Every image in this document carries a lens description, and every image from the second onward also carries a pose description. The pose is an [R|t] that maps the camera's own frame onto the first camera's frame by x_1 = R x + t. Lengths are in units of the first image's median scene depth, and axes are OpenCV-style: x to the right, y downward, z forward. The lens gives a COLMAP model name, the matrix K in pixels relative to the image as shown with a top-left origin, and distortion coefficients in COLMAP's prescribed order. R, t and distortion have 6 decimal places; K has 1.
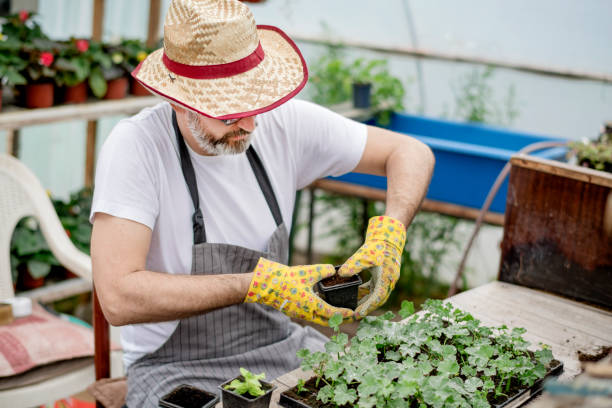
lens RADIAL K [[1028.0, 0, 306.0], [0, 1028.0, 204.0], [0, 0, 1]] dist [-0.116382, -0.280895]
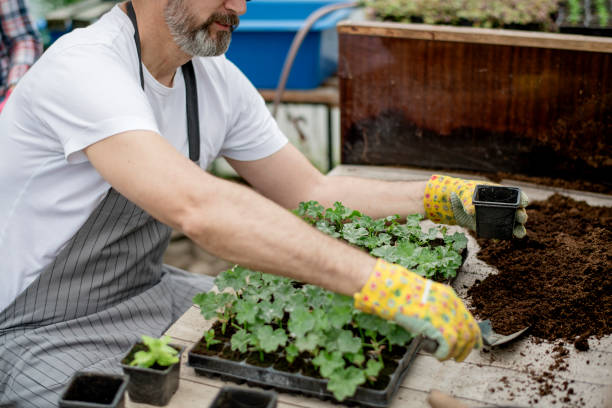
lens RADIAL K [[1028.0, 0, 306.0], [0, 1028.0, 204.0], [0, 0, 1]] dist [-0.116382, -0.280895]
pose [[0.939336, -0.199242, 0.279197, -0.107563], [0.166010, 0.976385, 0.138247, -0.022347], [-0.300148, -0.083511, 0.950230, 0.152943]]
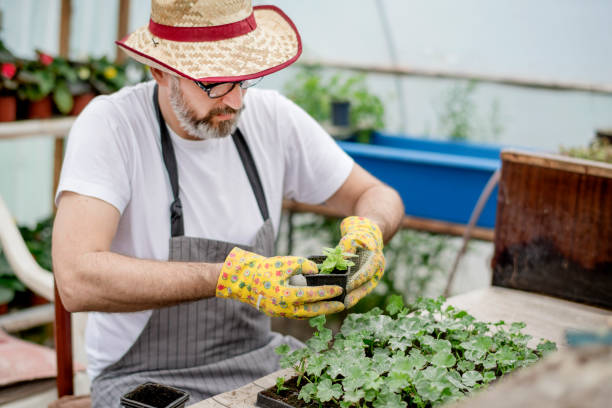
lens RADIAL K [[1028.0, 0, 306.0], [0, 1028.0, 204.0], [0, 0, 1]] dist [-0.116382, -0.280895]
pose [[0.999630, -0.017863, 0.020522, 0.001578], [0.019070, 0.998002, -0.060230, 0.056611], [-0.019405, 0.060599, 0.997974, 0.071503]]
